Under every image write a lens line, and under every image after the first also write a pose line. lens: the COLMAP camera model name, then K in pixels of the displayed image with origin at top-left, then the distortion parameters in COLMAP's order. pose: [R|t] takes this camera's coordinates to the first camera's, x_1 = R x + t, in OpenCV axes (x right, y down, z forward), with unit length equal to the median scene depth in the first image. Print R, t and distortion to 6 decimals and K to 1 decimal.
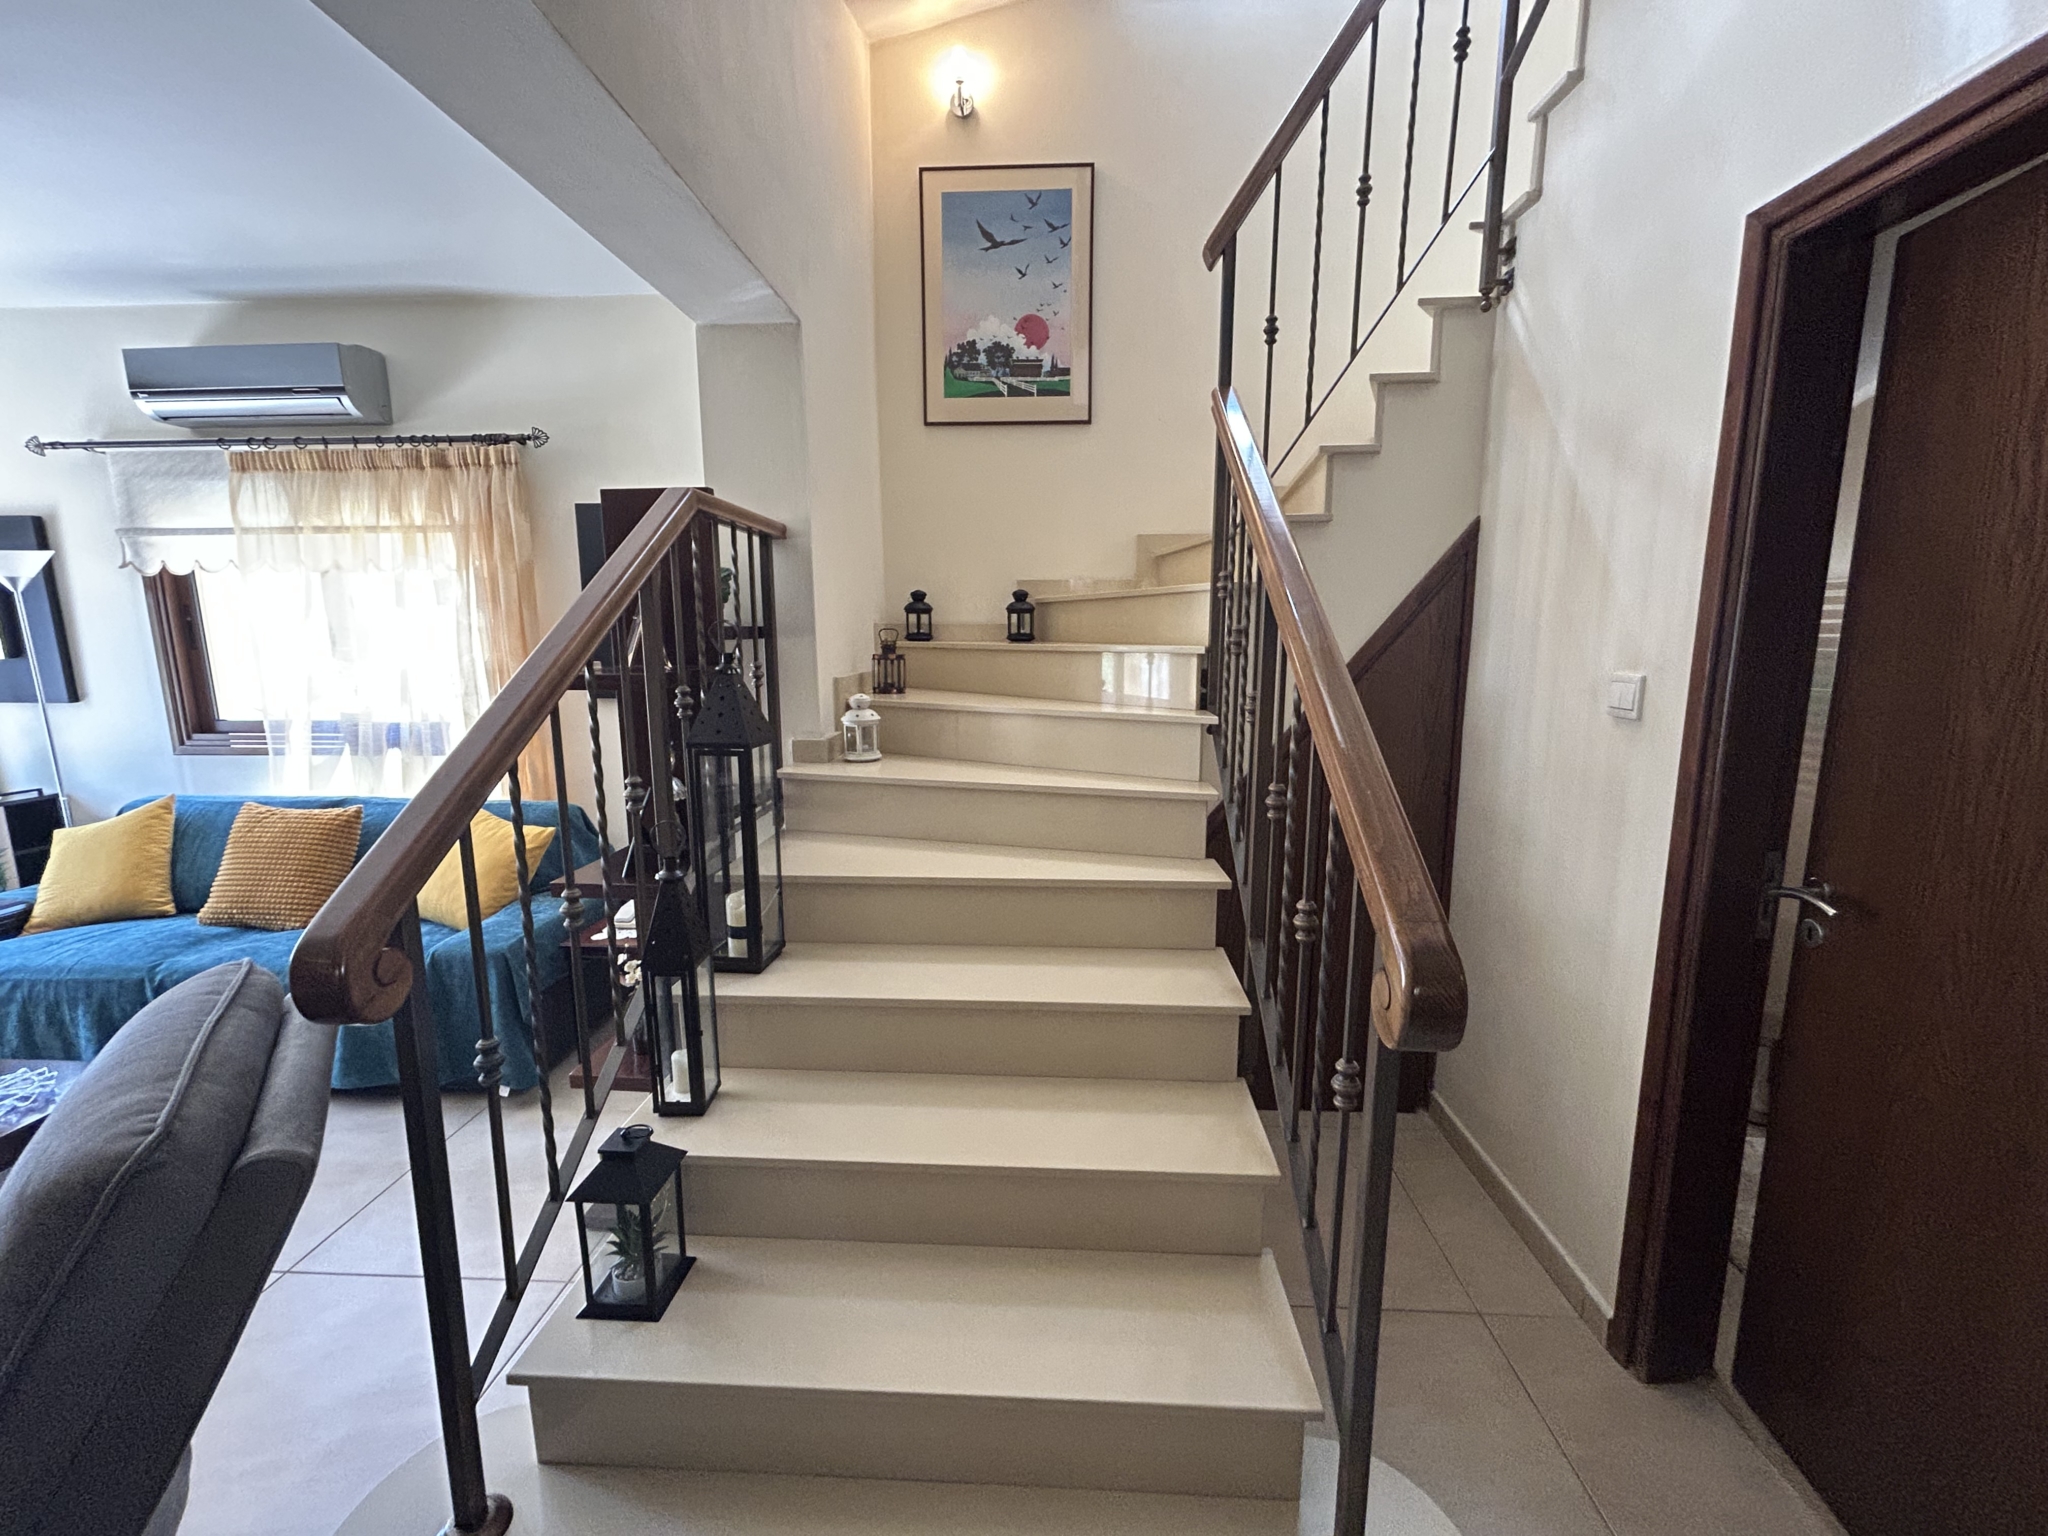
lens RADIAL K [[825.7, 0, 1019.6], [0, 825.7, 773.6], [0, 0, 1]] dist [0.000415, -0.000045]
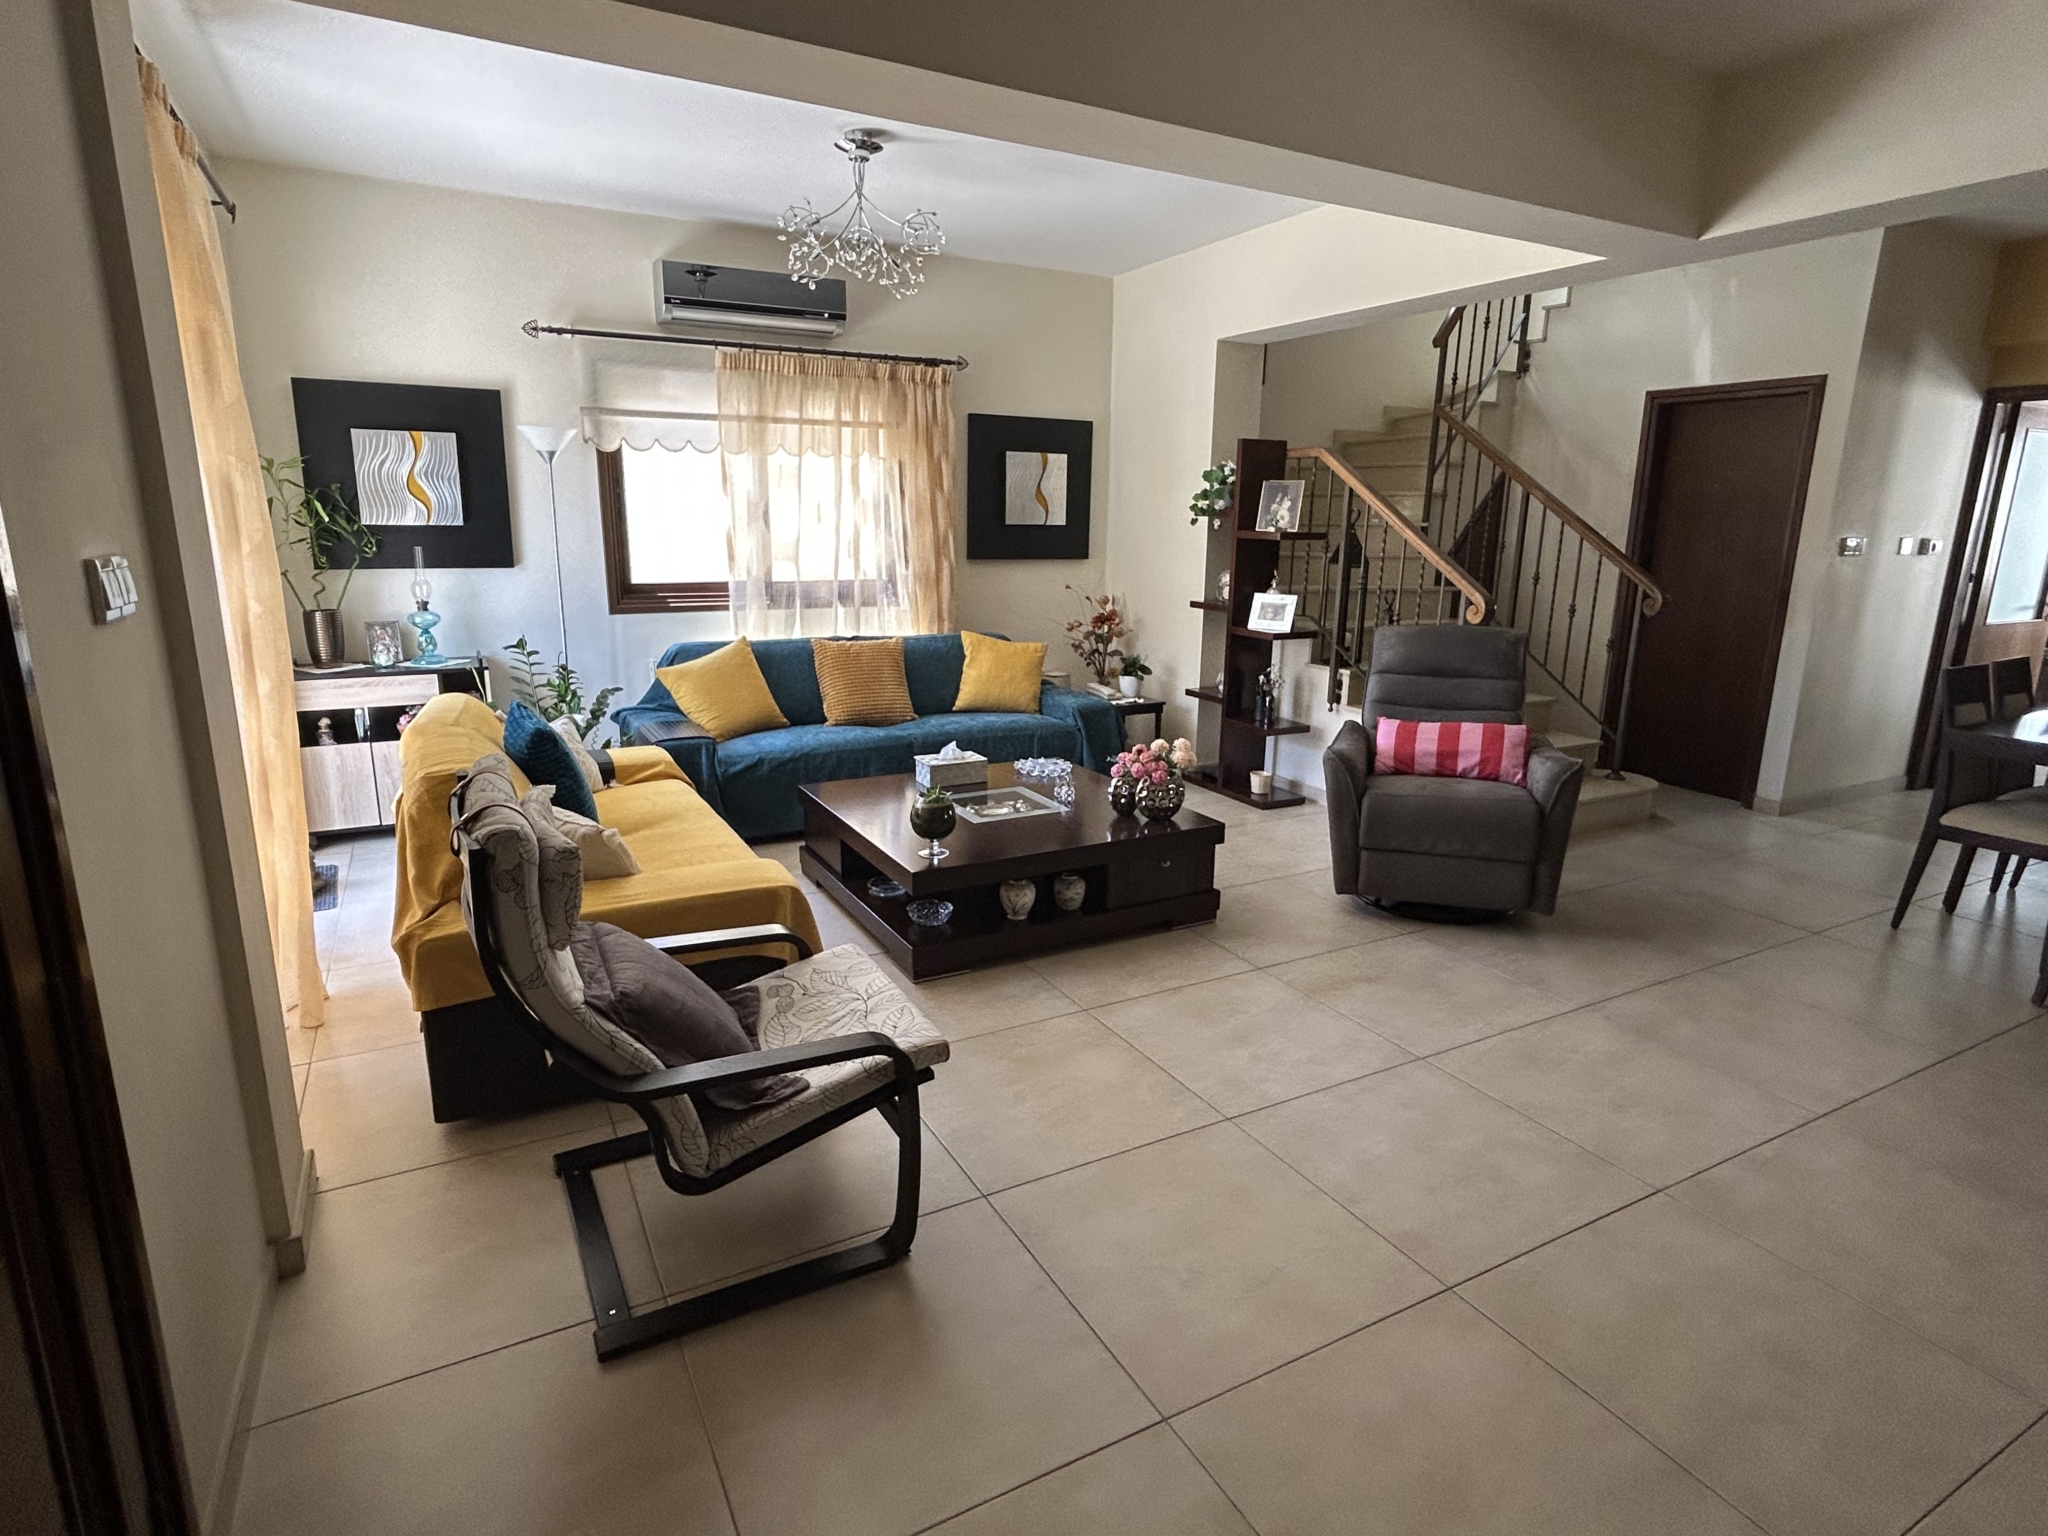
lens RADIAL K [[1067.8, 0, 1022.5], [0, 1067.8, 770.2], [0, 0, 1]] dist [-0.001445, 0.001999]
pose [[0.852921, -0.108869, 0.510561, -1.464165], [0.076019, 0.993489, 0.084851, 0.115312], [-0.516475, -0.033559, 0.855644, -0.574655]]
